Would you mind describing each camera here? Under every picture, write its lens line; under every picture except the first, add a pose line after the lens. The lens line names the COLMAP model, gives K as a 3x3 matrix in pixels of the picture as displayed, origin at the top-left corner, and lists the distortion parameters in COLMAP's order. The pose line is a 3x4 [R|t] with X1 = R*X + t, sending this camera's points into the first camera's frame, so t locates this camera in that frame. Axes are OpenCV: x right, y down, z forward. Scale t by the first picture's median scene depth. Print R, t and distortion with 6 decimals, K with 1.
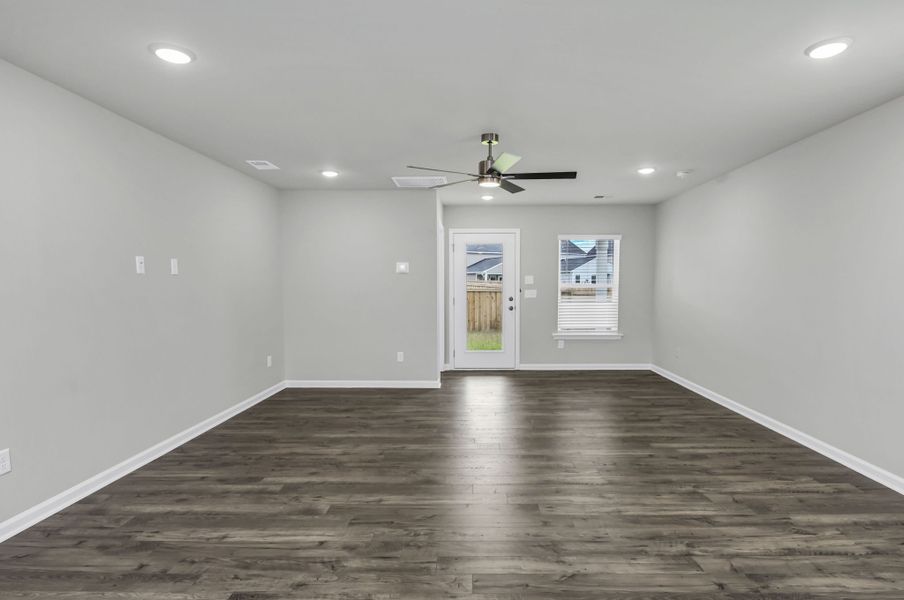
lens RADIAL K [[483.3, 0, 472.6], [0, 483.3, 322.1], [0, 0, 1]] dist [0.000000, -0.001511]
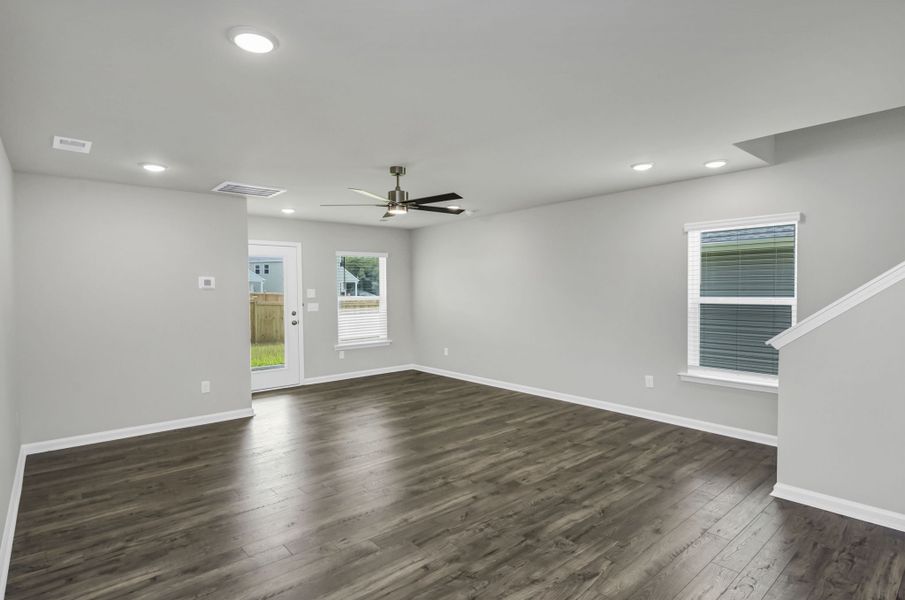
lens RADIAL K [[475.3, 0, 452.5], [0, 475.3, 300.0], [0, 0, 1]] dist [0.001220, -0.000341]
pose [[0.749334, -0.020726, 0.661868, -0.587320], [0.060167, 0.997507, -0.036881, -0.037094], [-0.659453, 0.067459, 0.748712, 0.119279]]
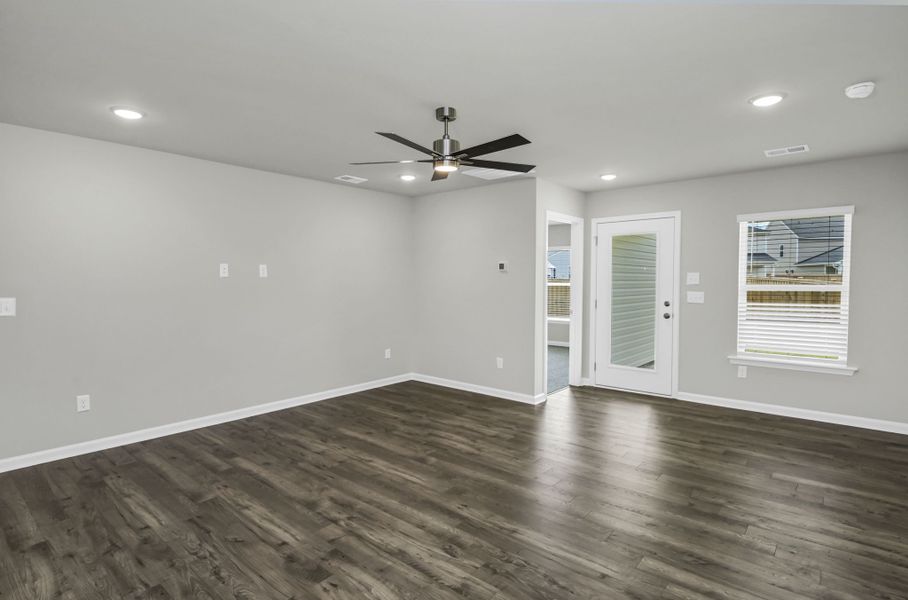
lens RADIAL K [[477.6, 0, 454.0], [0, 477.6, 300.0], [0, 0, 1]] dist [0.001891, -0.001778]
pose [[0.759840, 0.030387, -0.649399, 0.578599], [-0.051201, 0.998601, -0.013182, -0.049279], [0.648090, 0.043266, 0.760334, 0.391447]]
